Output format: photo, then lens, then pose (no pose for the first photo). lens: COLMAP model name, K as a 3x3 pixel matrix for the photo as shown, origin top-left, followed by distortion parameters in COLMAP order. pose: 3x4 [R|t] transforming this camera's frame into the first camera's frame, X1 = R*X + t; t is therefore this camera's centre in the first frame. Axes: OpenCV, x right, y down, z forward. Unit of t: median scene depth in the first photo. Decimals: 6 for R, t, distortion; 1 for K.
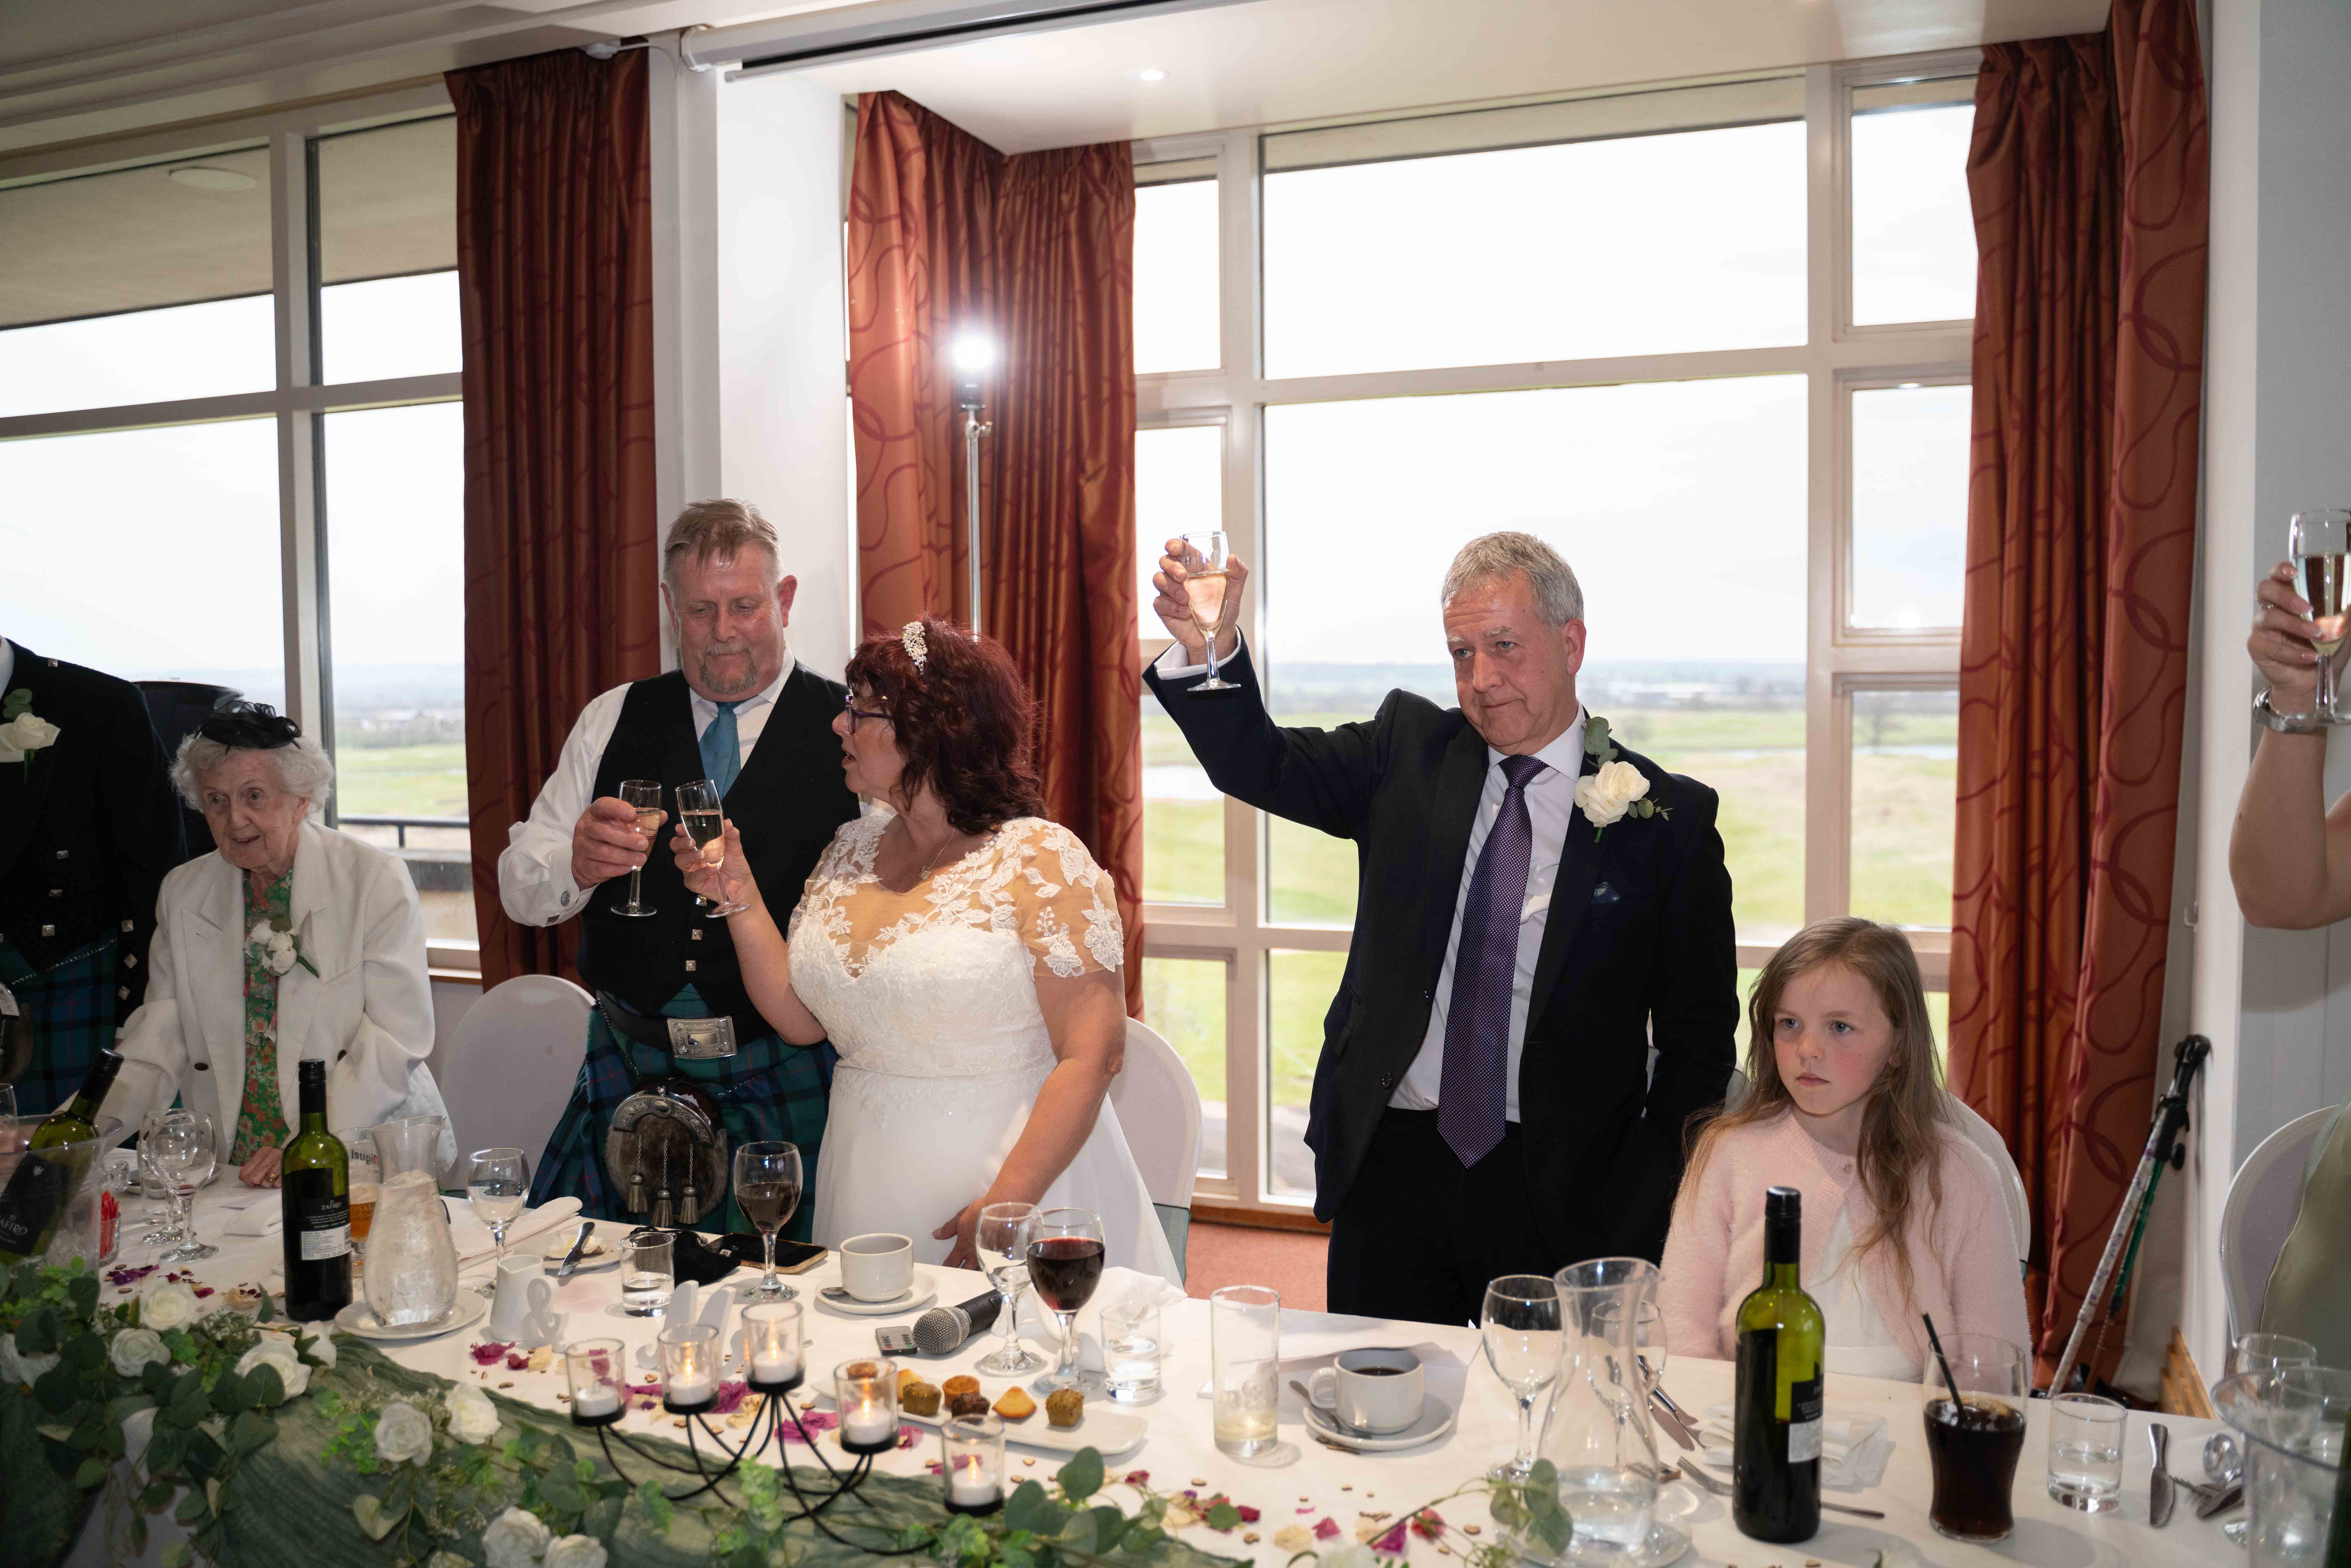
lens RADIAL K [[1883.4, 0, 1175.5], [0, 1883.4, 784.0], [0, 0, 1]] dist [-0.122229, 0.097850]
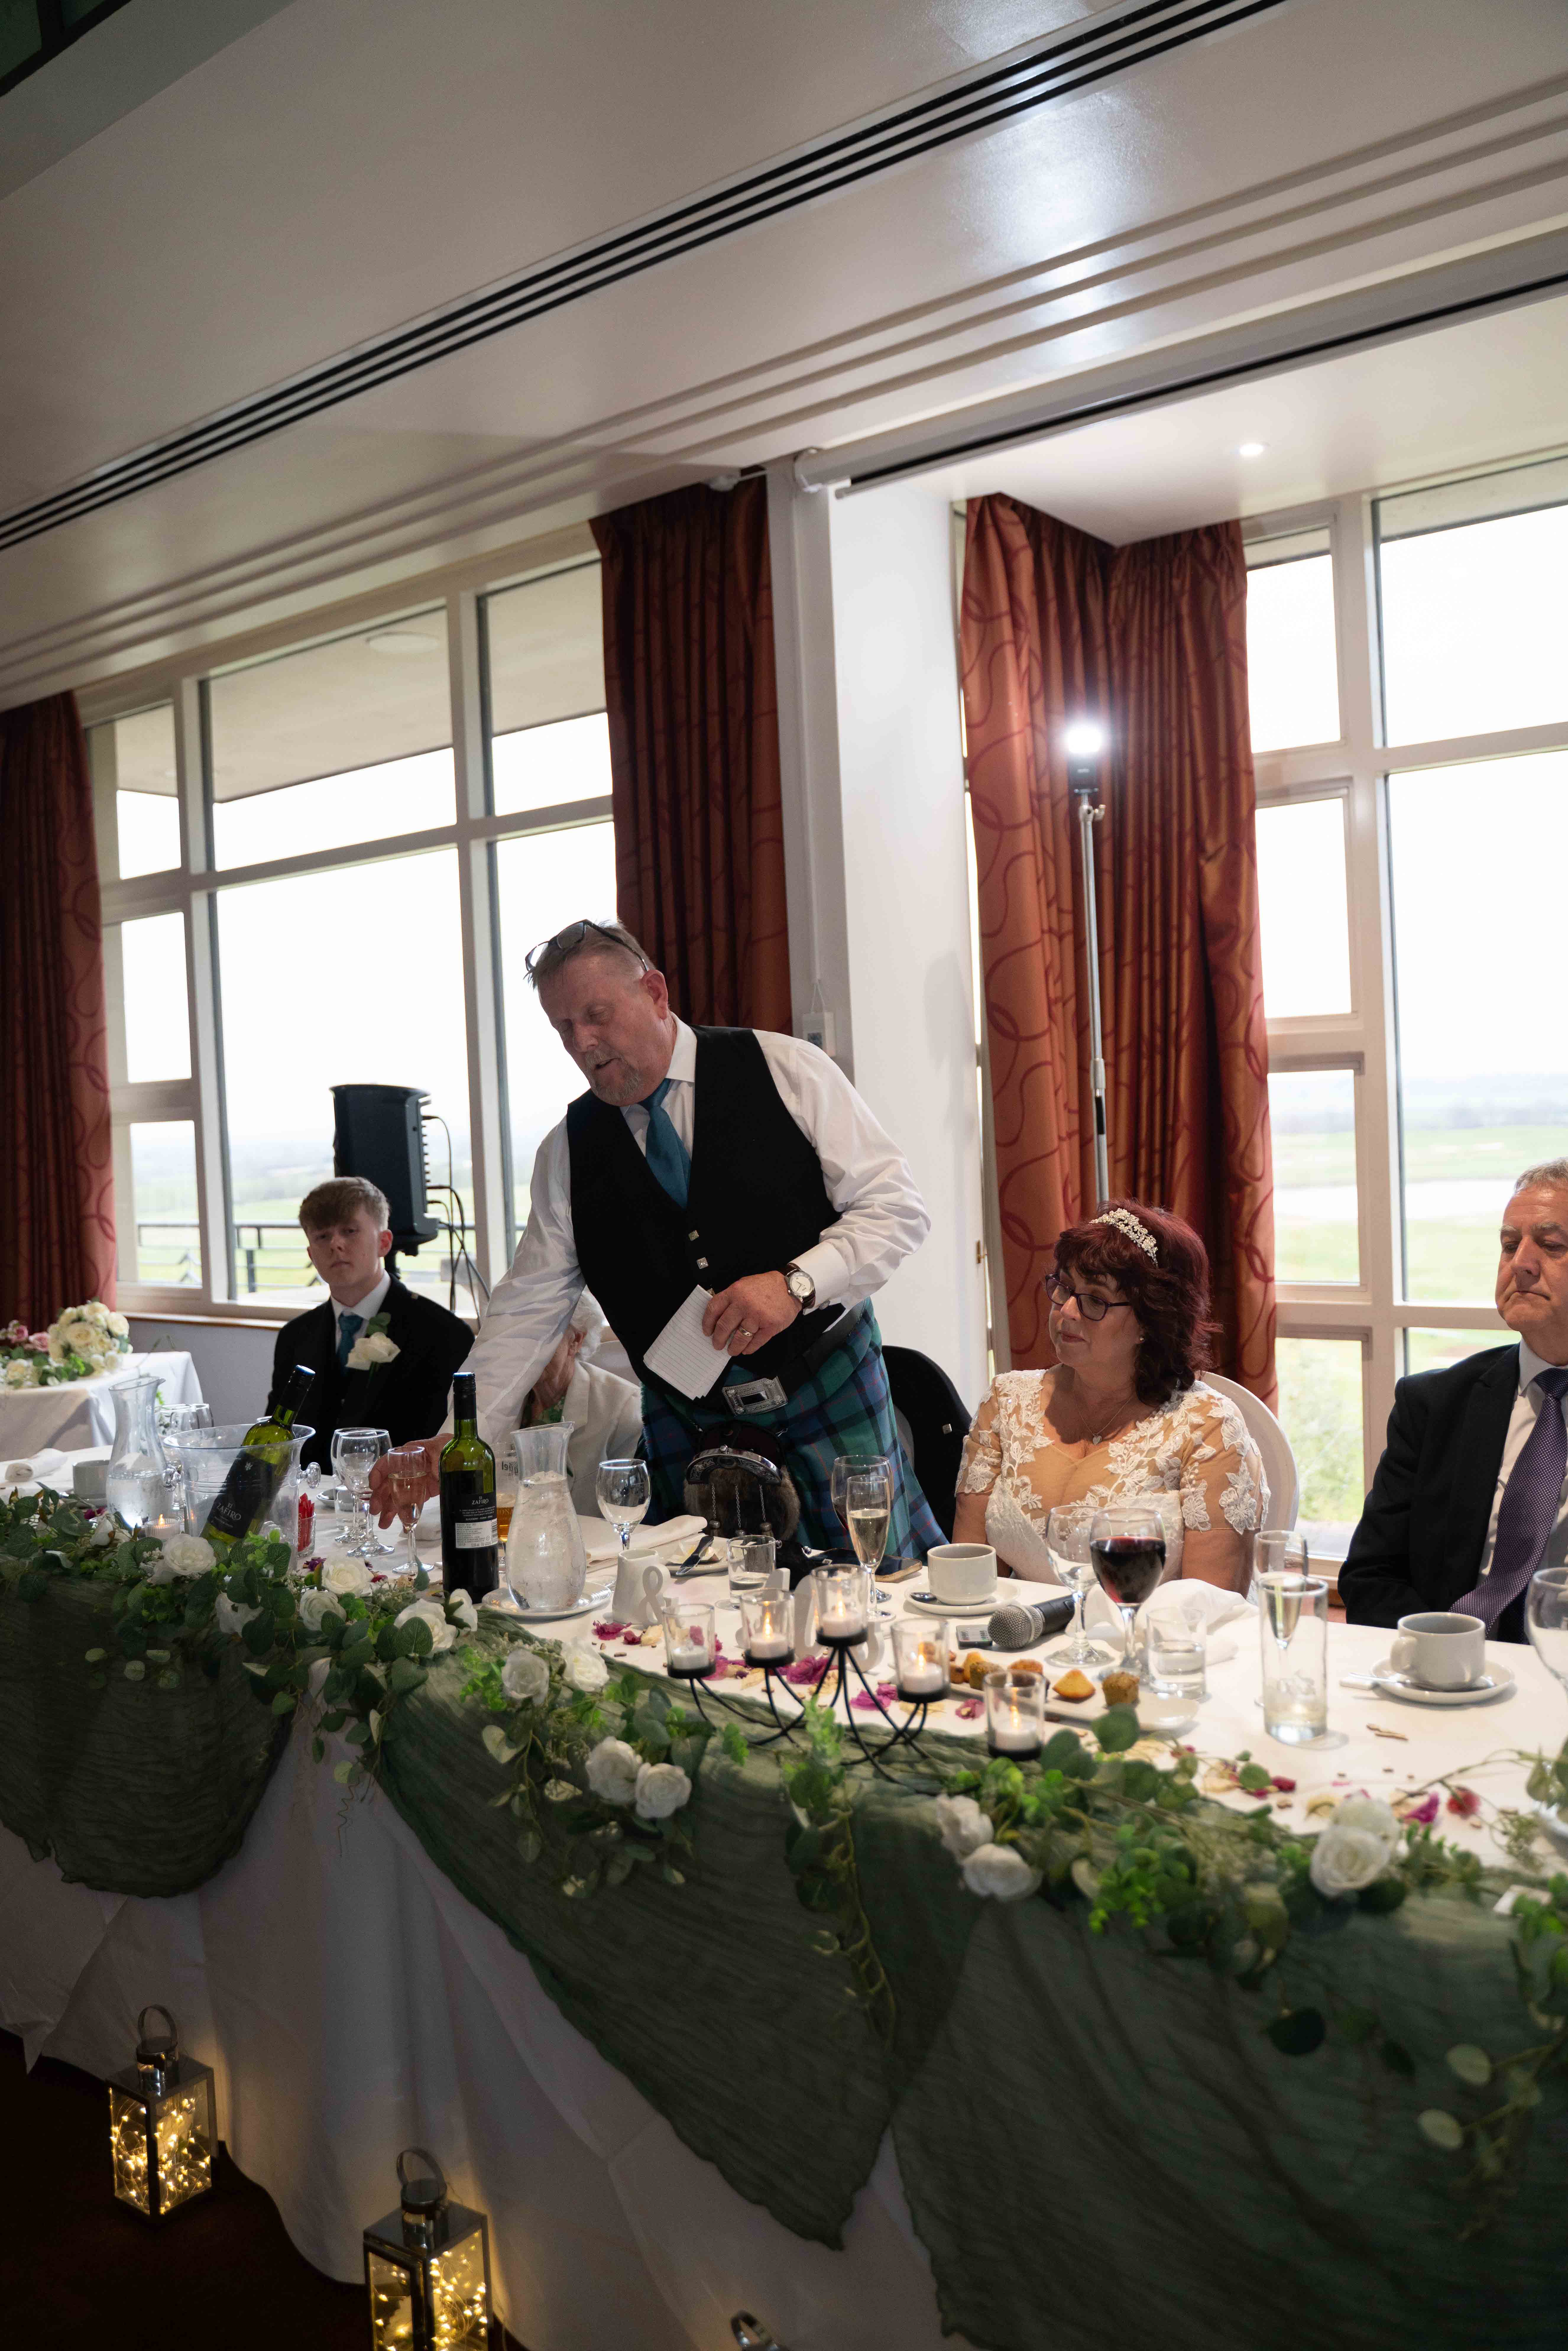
lens RADIAL K [[1883.4, 0, 789.1], [0, 1883.4, 1189.6], [0, 0, 1]] dist [-0.122229, 0.097850]
pose [[0.956570, -0.018574, -0.290912, 0.031733], [0.015598, 0.999800, -0.012547, 0.028585], [0.291087, 0.007464, 0.956668, -0.025397]]
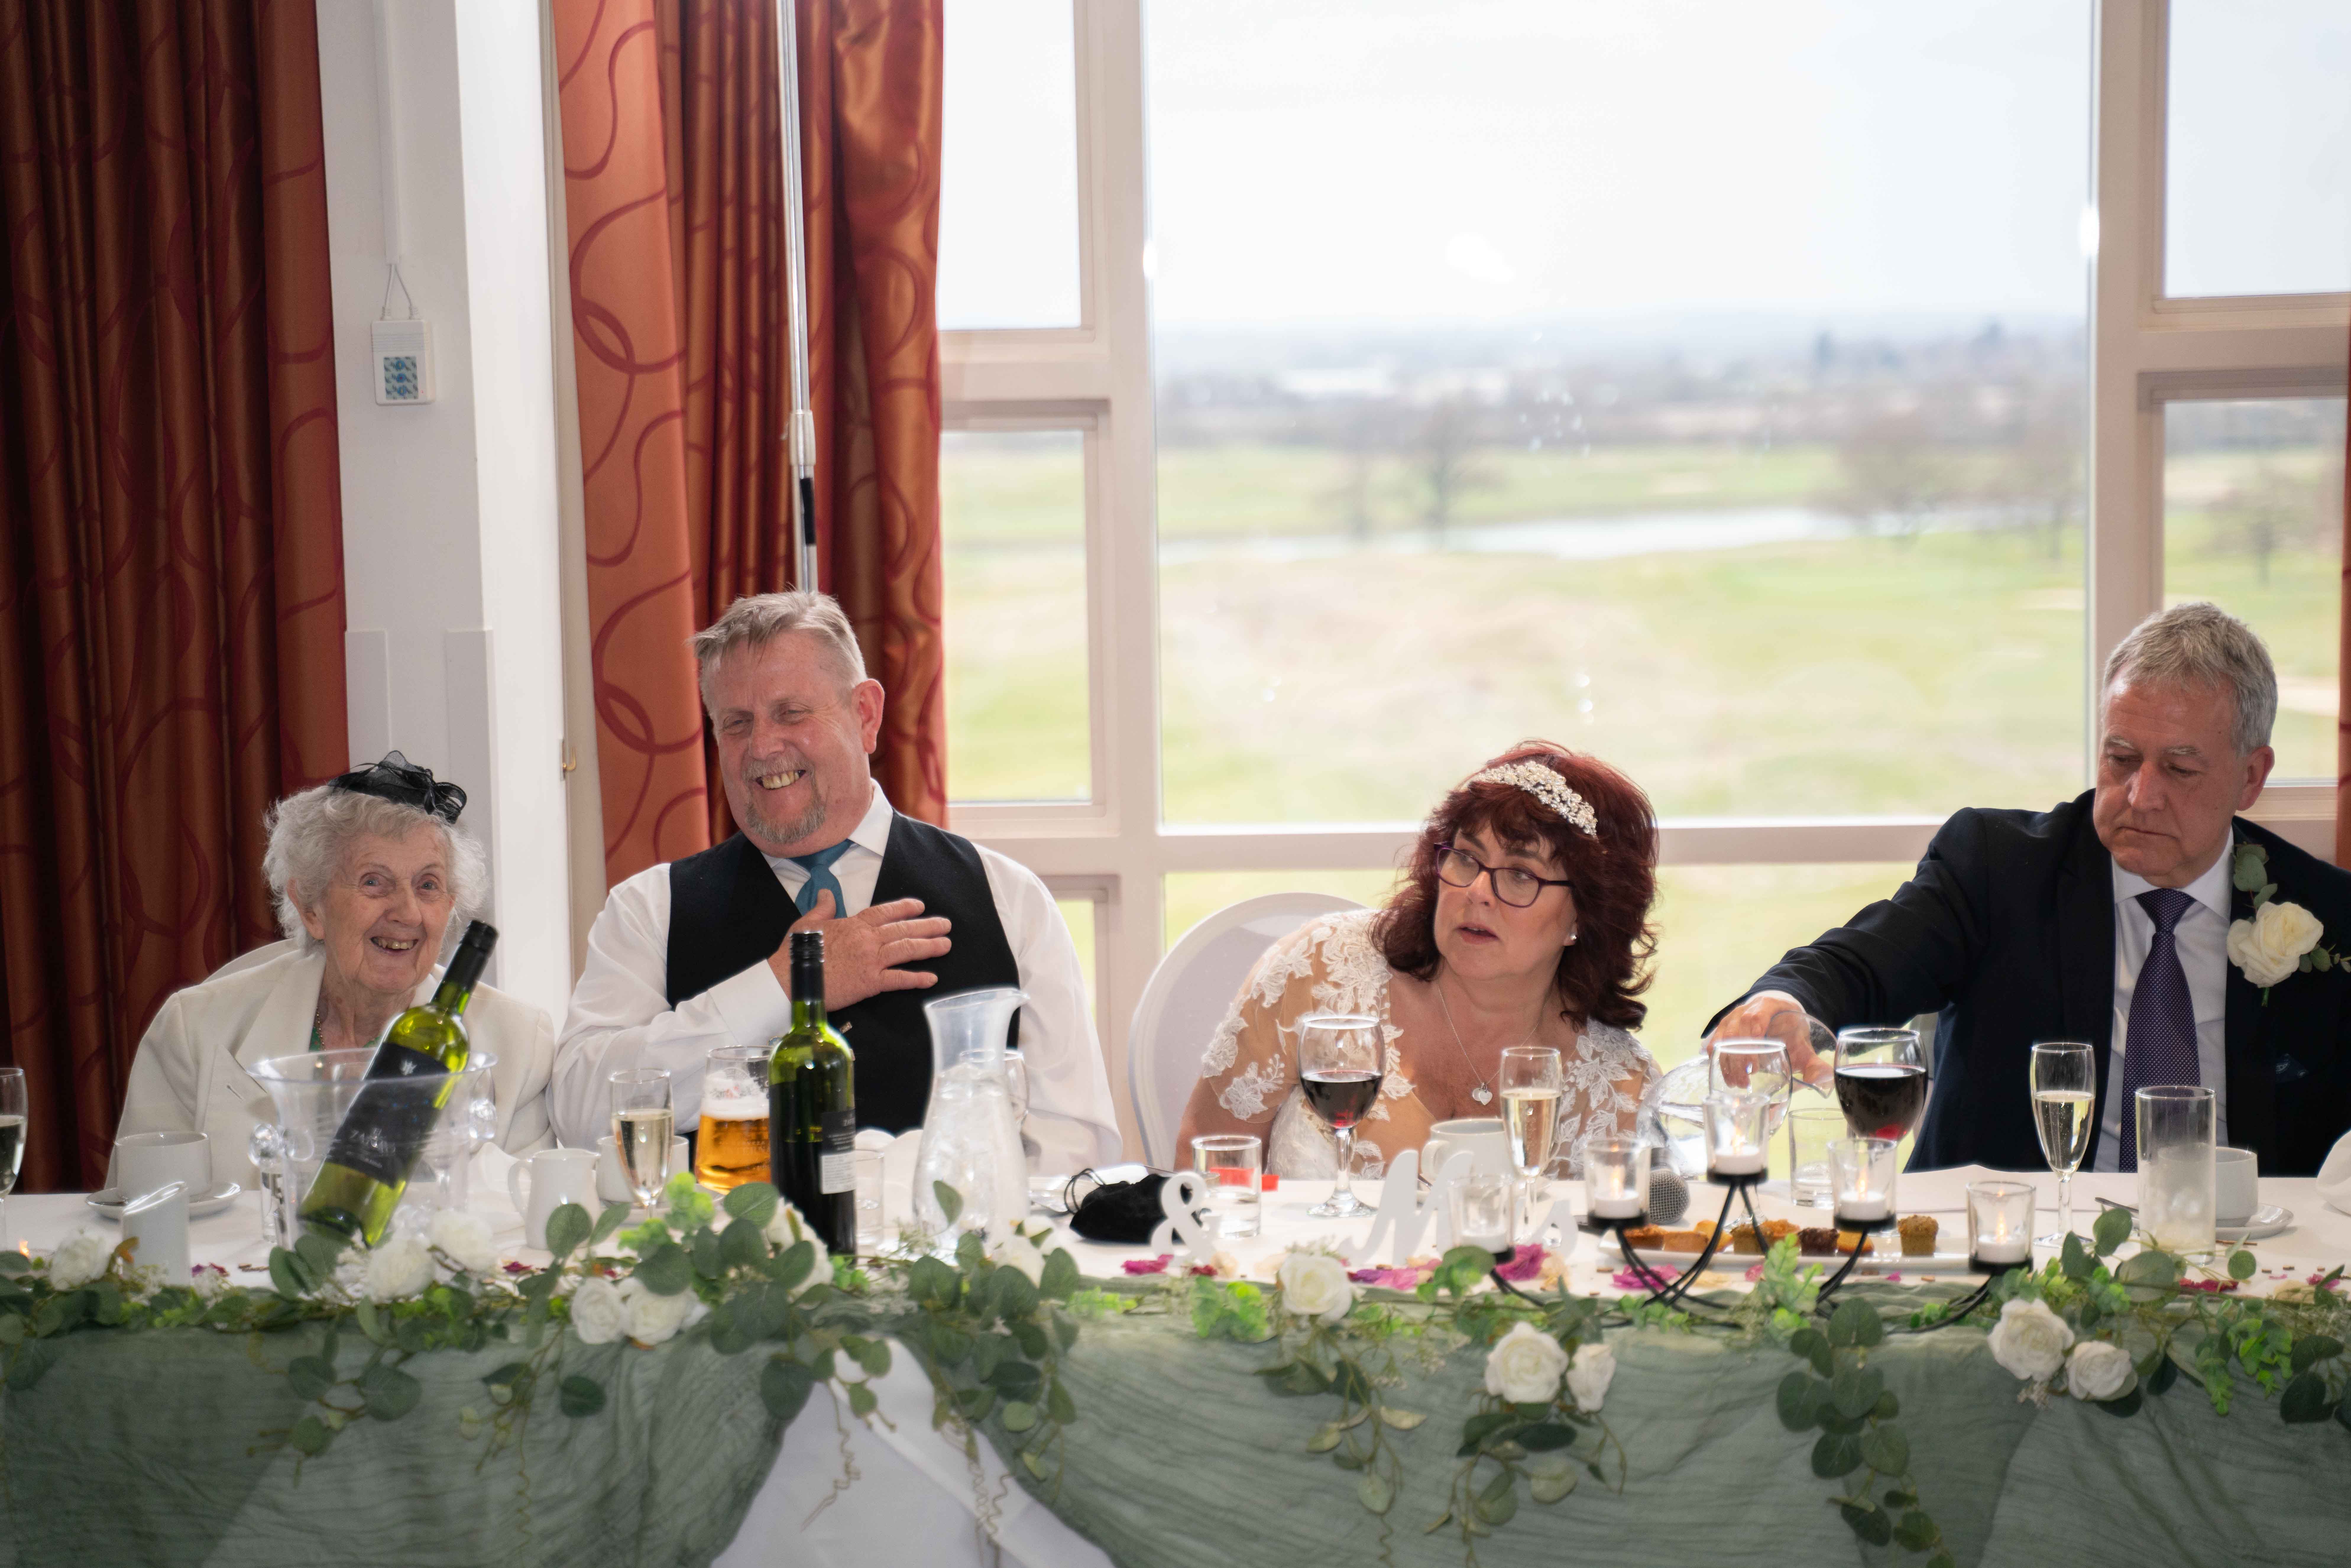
lens RADIAL K [[4761.5, 0, 1175.5], [0, 4761.5, 784.0], [0, 0, 1]] dist [0.266785, 0.243378]
pose [[0.952955, -0.037416, 0.300793, -0.475399], [0.028881, 0.999045, 0.032775, 0.016158], [-0.301732, -0.022546, 0.953126, -0.470631]]
